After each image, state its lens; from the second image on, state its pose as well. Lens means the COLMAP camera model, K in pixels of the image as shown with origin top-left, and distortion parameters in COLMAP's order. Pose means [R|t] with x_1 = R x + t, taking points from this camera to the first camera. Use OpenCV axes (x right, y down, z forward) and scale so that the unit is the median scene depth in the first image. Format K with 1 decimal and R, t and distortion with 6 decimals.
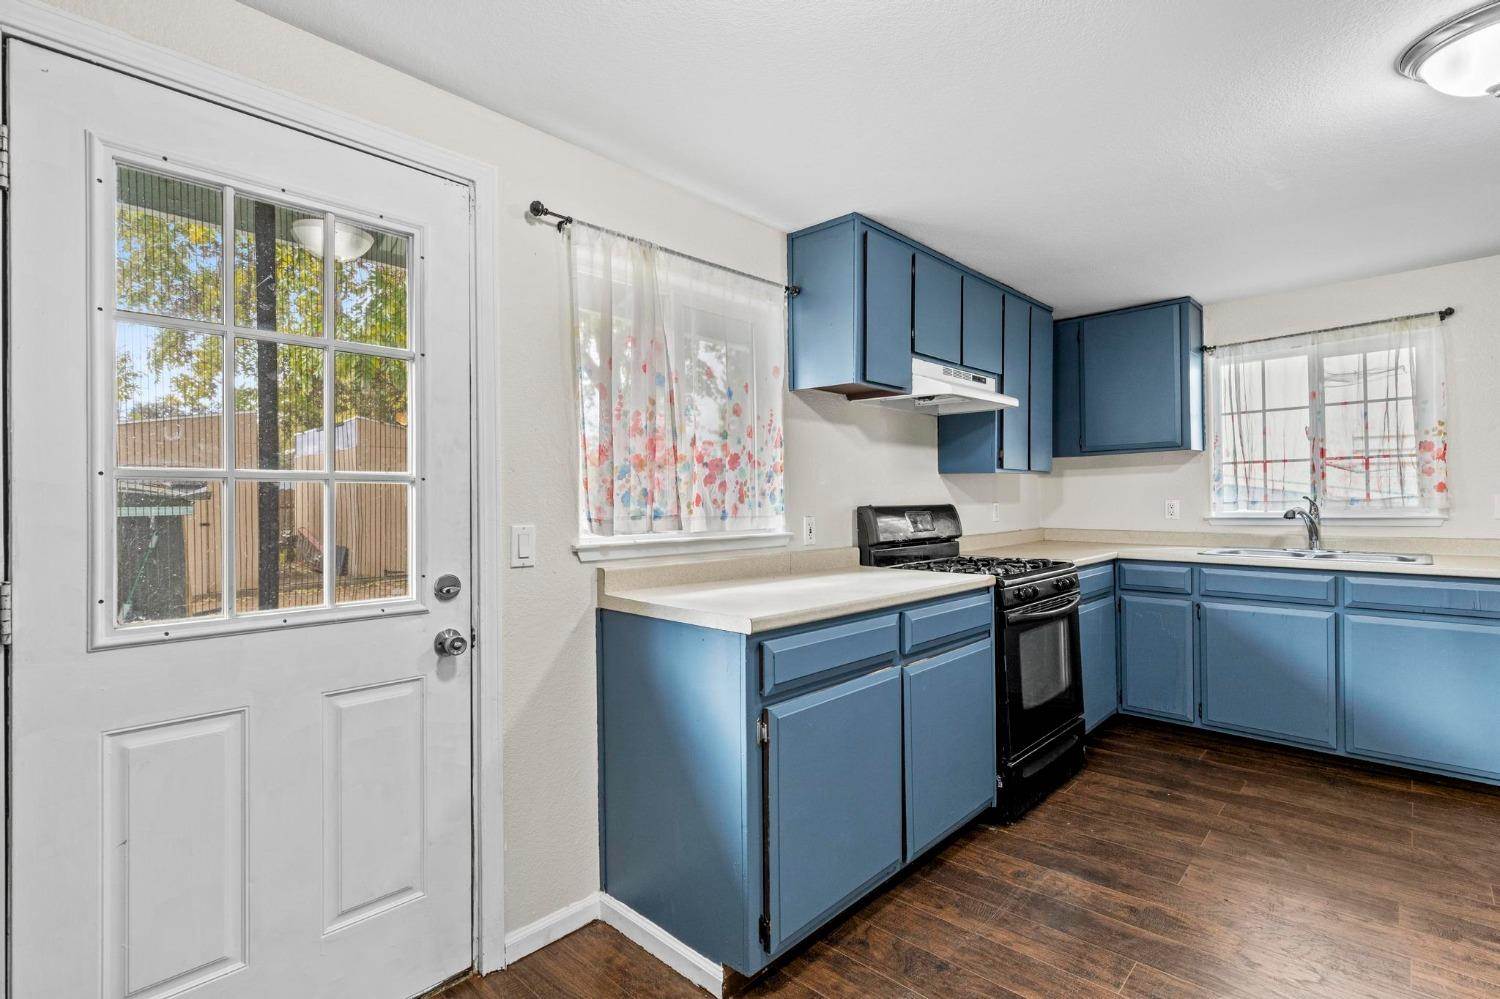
lens RADIAL K [[679.4, 0, 755.1], [0, 679.4, 498.0], [0, 0, 1]] dist [0.006388, -0.000219]
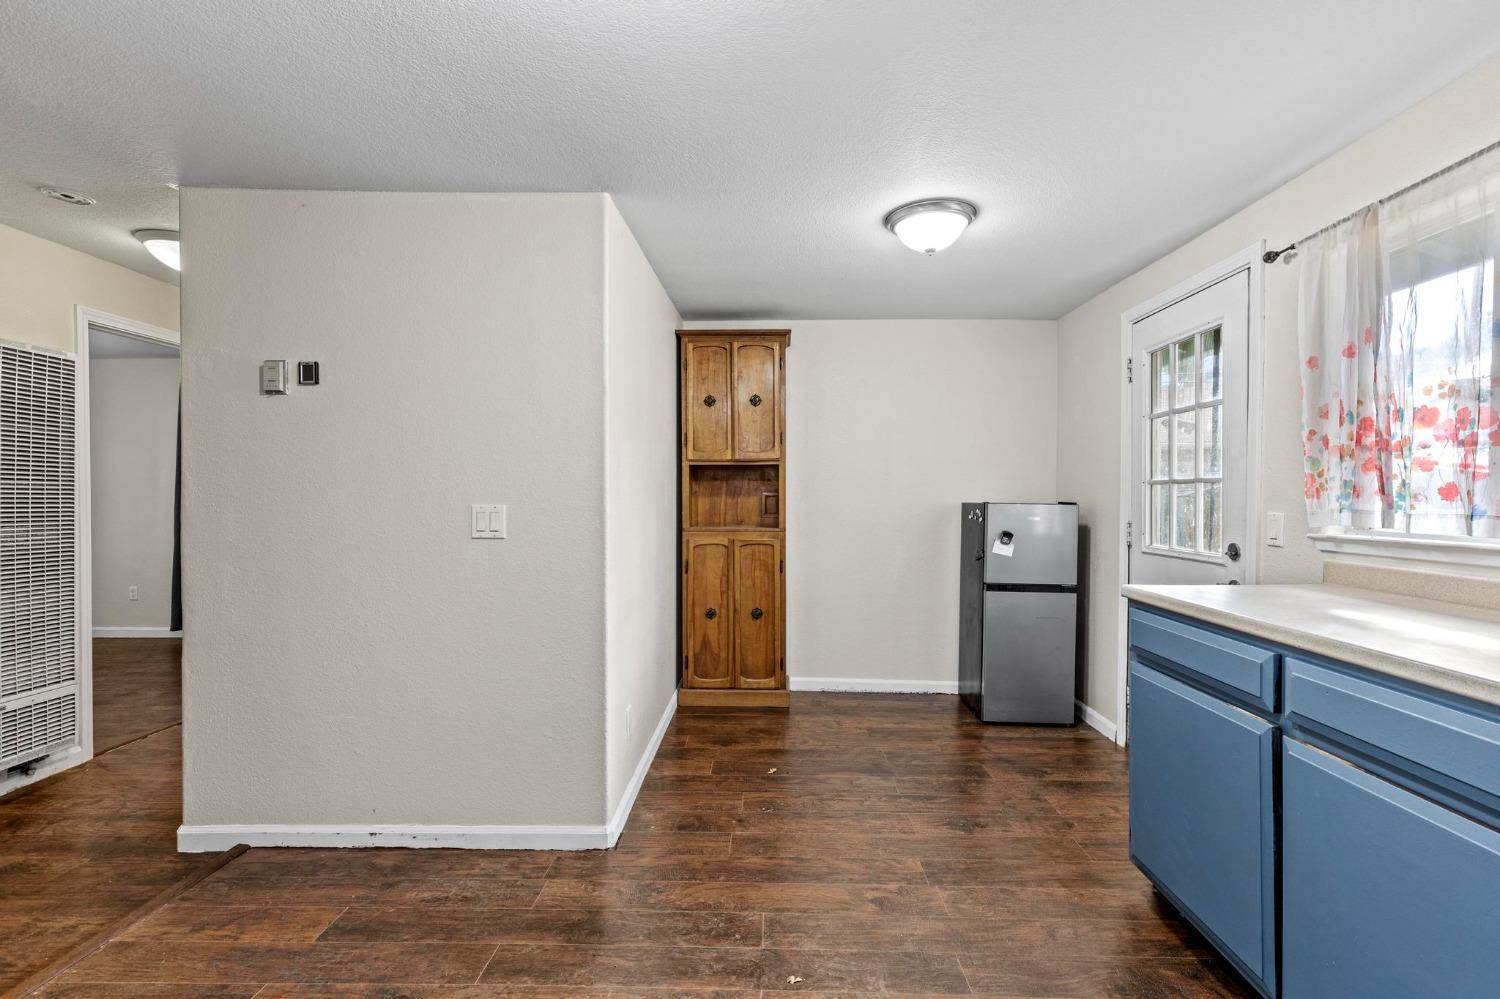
lens RADIAL K [[679.4, 0, 755.1], [0, 679.4, 498.0], [0, 0, 1]] dist [0.006388, -0.000219]
pose [[-0.744555, 0.007706, -0.667517, 1.149804], [0.008616, 0.999961, 0.001934, 0.001786], [0.667505, -0.004311, -0.744592, 1.231198]]
